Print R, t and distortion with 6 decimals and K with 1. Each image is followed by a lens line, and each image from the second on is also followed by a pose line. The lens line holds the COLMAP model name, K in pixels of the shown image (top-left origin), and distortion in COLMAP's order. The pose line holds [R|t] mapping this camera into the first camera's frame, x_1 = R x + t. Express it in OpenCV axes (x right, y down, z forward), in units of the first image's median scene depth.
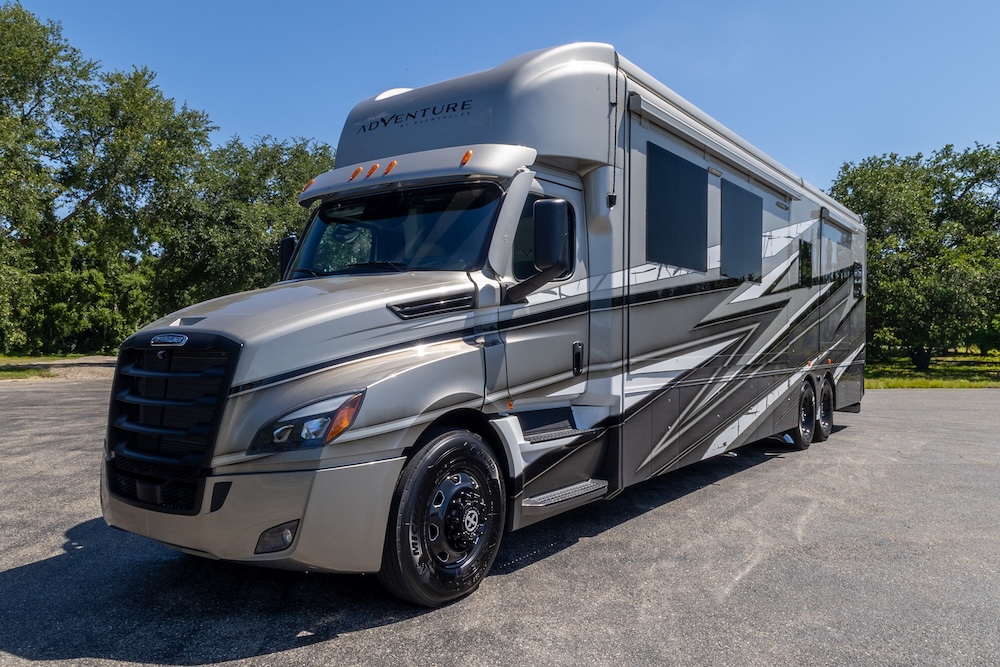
lens RADIAL K [[762.9, 0, 500.0], [0, 762.9, 333.5], [0, 0, 1]] dist [0.007353, 0.004108]
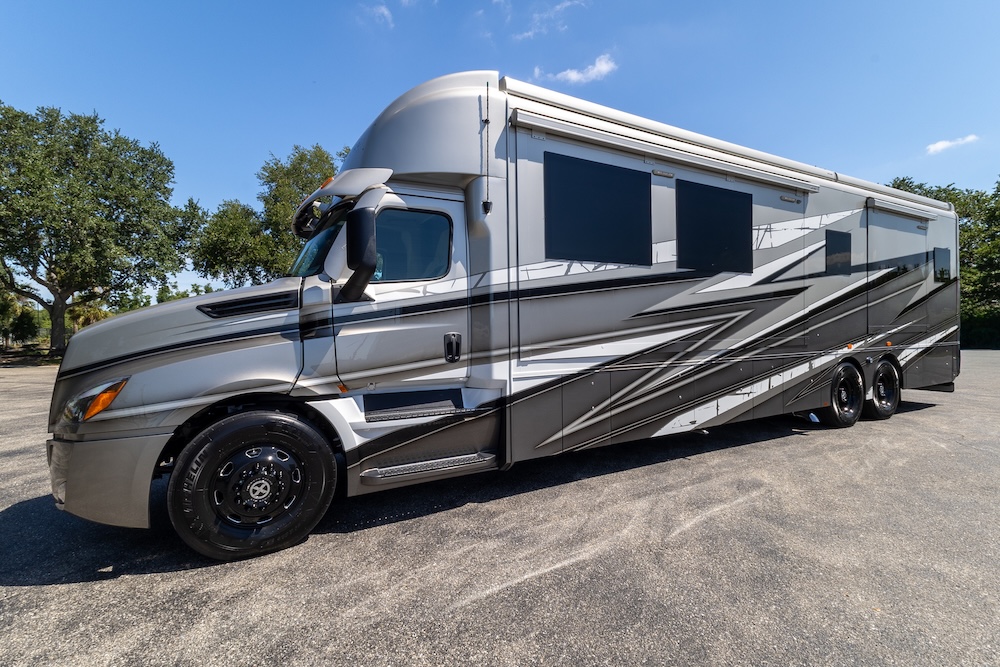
lens RADIAL K [[472.5, 0, 503.3], [0, 472.5, 327.5], [0, 0, 1]] dist [0.016024, 0.000043]
pose [[0.909062, -0.021228, -0.416120, 0.437799], [0.022640, 0.999742, -0.001541, 0.005429], [0.416046, -0.008020, 0.909308, 0.358763]]
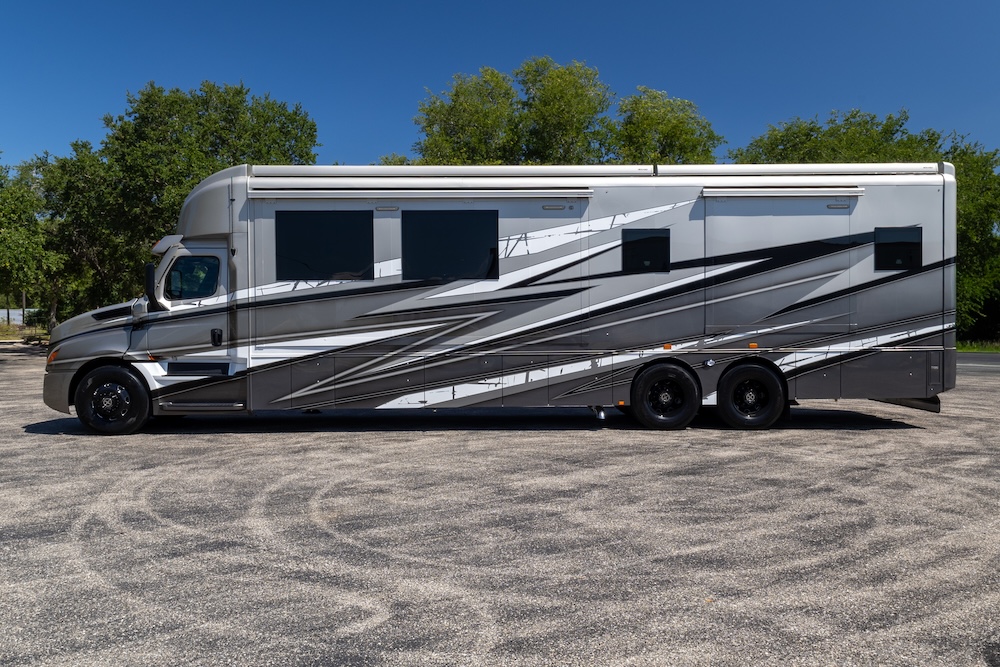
lens RADIAL K [[850.5, 0, 519.9], [0, 850.5, 332.3], [0, 0, 1]] dist [0.014234, 0.001214]
pose [[0.610814, -0.003942, -0.791765, 2.116362], [0.015238, 0.999861, 0.006778, 0.016212], [0.791628, -0.016205, 0.610789, 0.275586]]
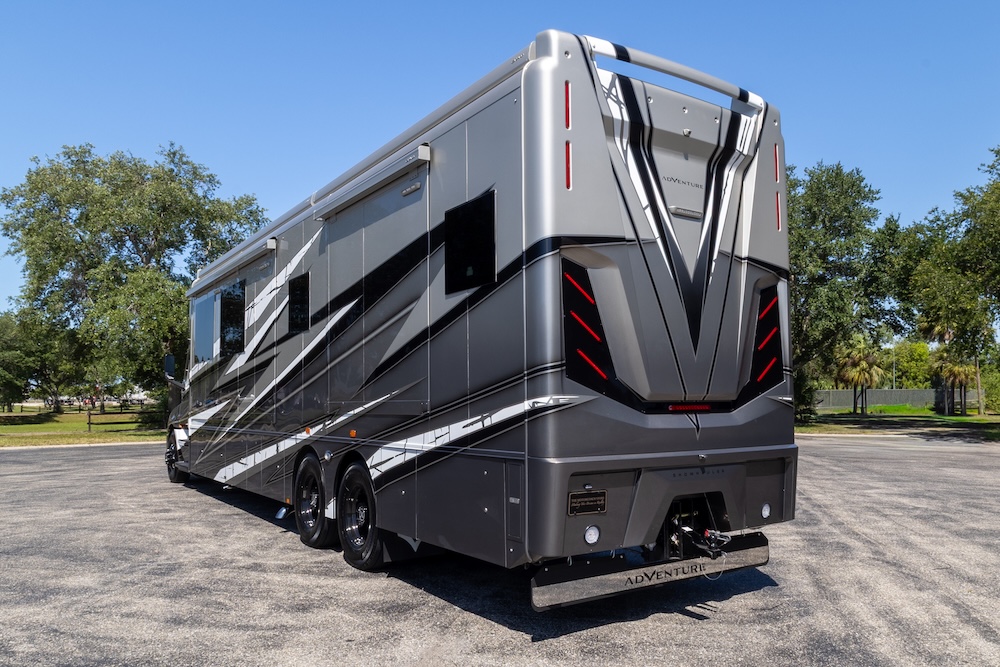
lens RADIAL K [[762.9, 0, 500.0], [0, 762.9, 333.5], [0, 0, 1]] dist [0.007353, 0.004108]
pose [[-0.364886, -0.085837, -0.927087, 1.863311], [0.011422, 0.995254, -0.096643, 0.033769], [0.930982, -0.045853, -0.362173, 2.601124]]
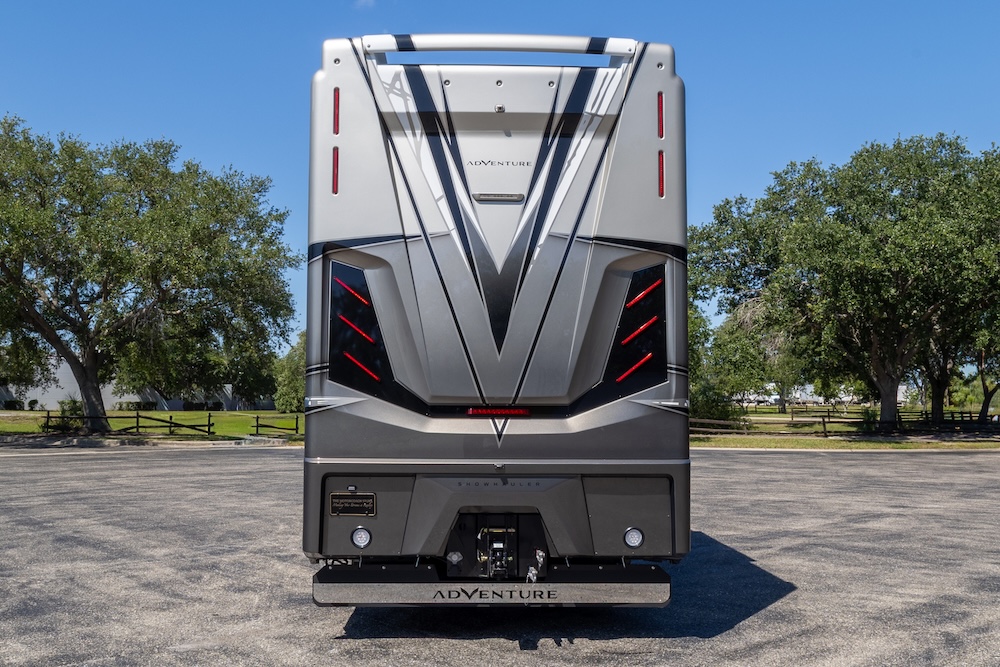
lens RADIAL K [[850.5, 0, 519.9], [0, 850.5, 332.3], [0, 0, 1]] dist [0.014234, 0.001214]
pose [[-0.823315, -0.064325, -0.563929, 1.448857], [-0.005825, 0.994463, -0.104930, 0.046718], [0.567556, -0.083106, -0.819130, 3.227308]]
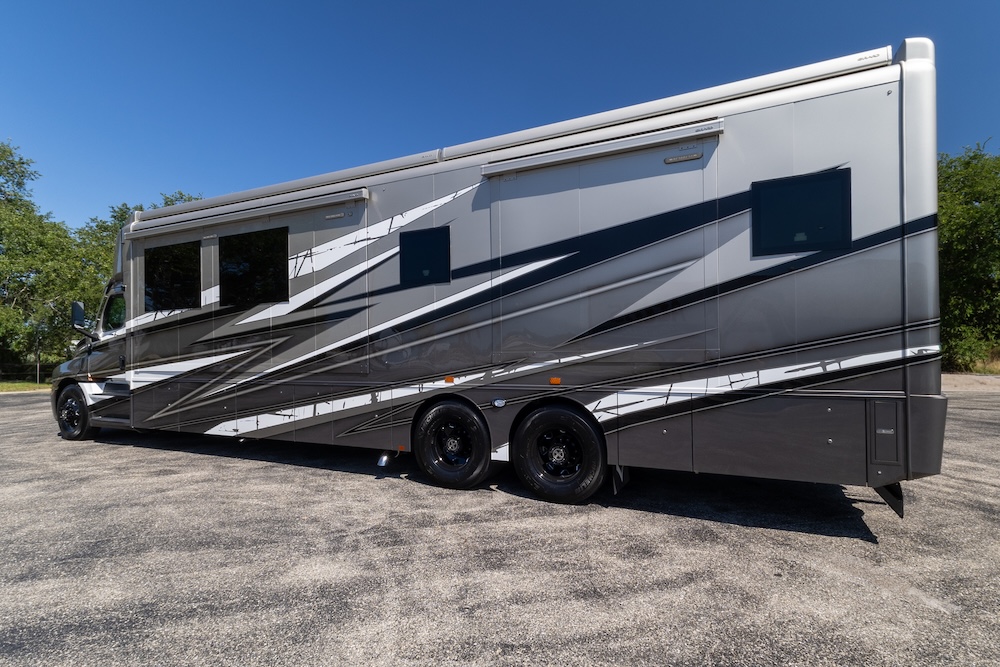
lens RADIAL K [[507.4, 0, 508.8], [0, 507.4, 343.5], [0, 0, 1]] dist [0.018252, -0.000541]
pose [[0.167628, -0.024557, -0.985544, 1.659974], [0.015943, 0.999627, -0.022196, 0.026608], [0.985721, -0.011992, 0.167957, 1.743564]]
